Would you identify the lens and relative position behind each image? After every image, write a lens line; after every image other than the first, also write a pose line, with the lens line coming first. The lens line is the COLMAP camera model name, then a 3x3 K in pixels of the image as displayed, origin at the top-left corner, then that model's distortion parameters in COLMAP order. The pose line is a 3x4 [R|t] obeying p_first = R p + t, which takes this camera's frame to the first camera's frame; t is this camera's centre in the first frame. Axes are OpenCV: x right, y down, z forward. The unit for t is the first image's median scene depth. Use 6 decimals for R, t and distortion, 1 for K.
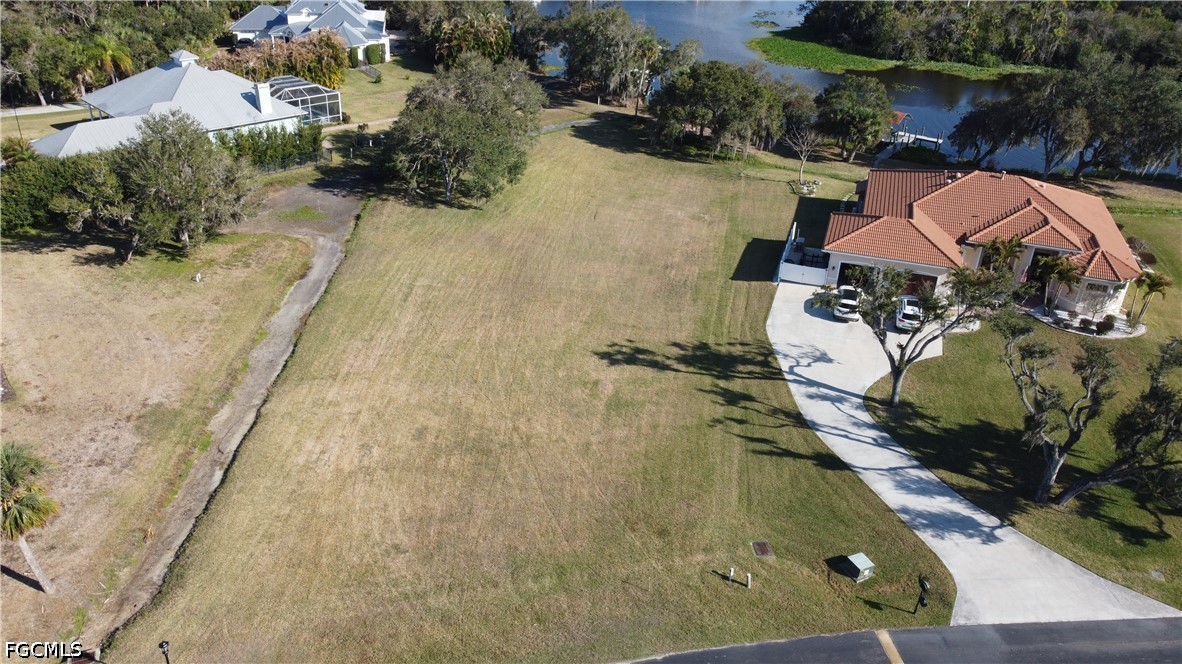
lens RADIAL K [[893.4, 0, 591.0], [0, 893.4, 332.0], [0, 0, 1]] dist [0.004252, -0.006169]
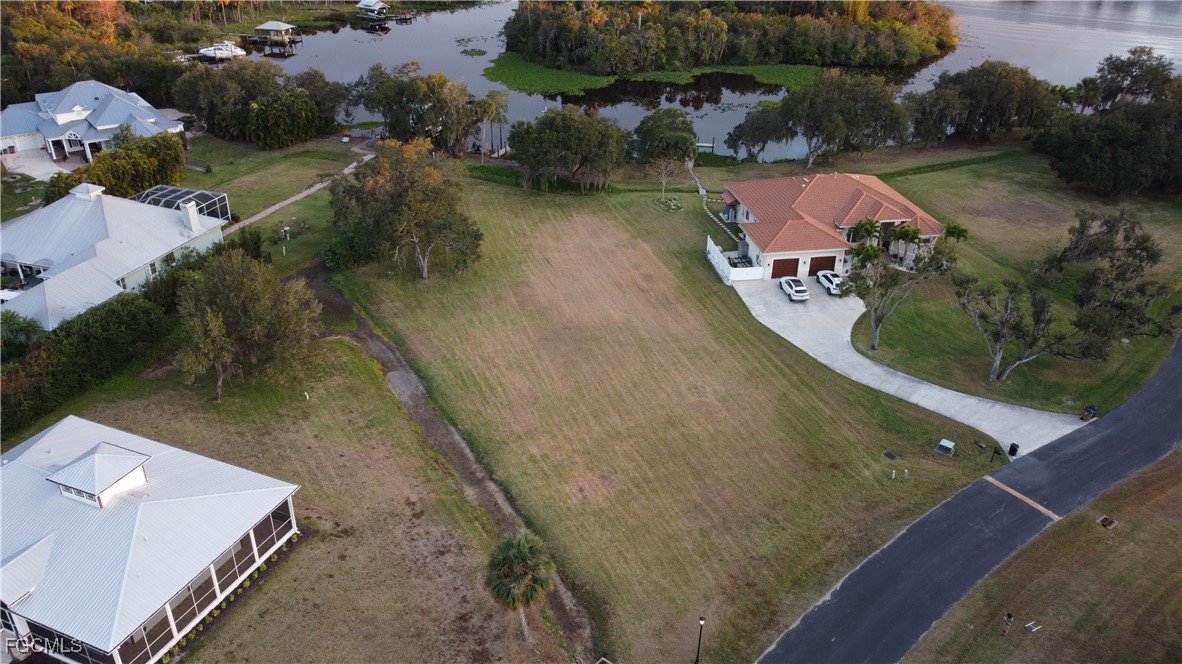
lens RADIAL K [[893.4, 0, 591.0], [0, 893.4, 332.0], [0, 0, 1]] dist [0.004252, -0.006169]
pose [[0.887830, -0.241105, 0.391952, -0.534050], [0.236698, 0.969707, 0.060347, -0.118595], [-0.394629, 0.039196, 0.918004, -0.149563]]
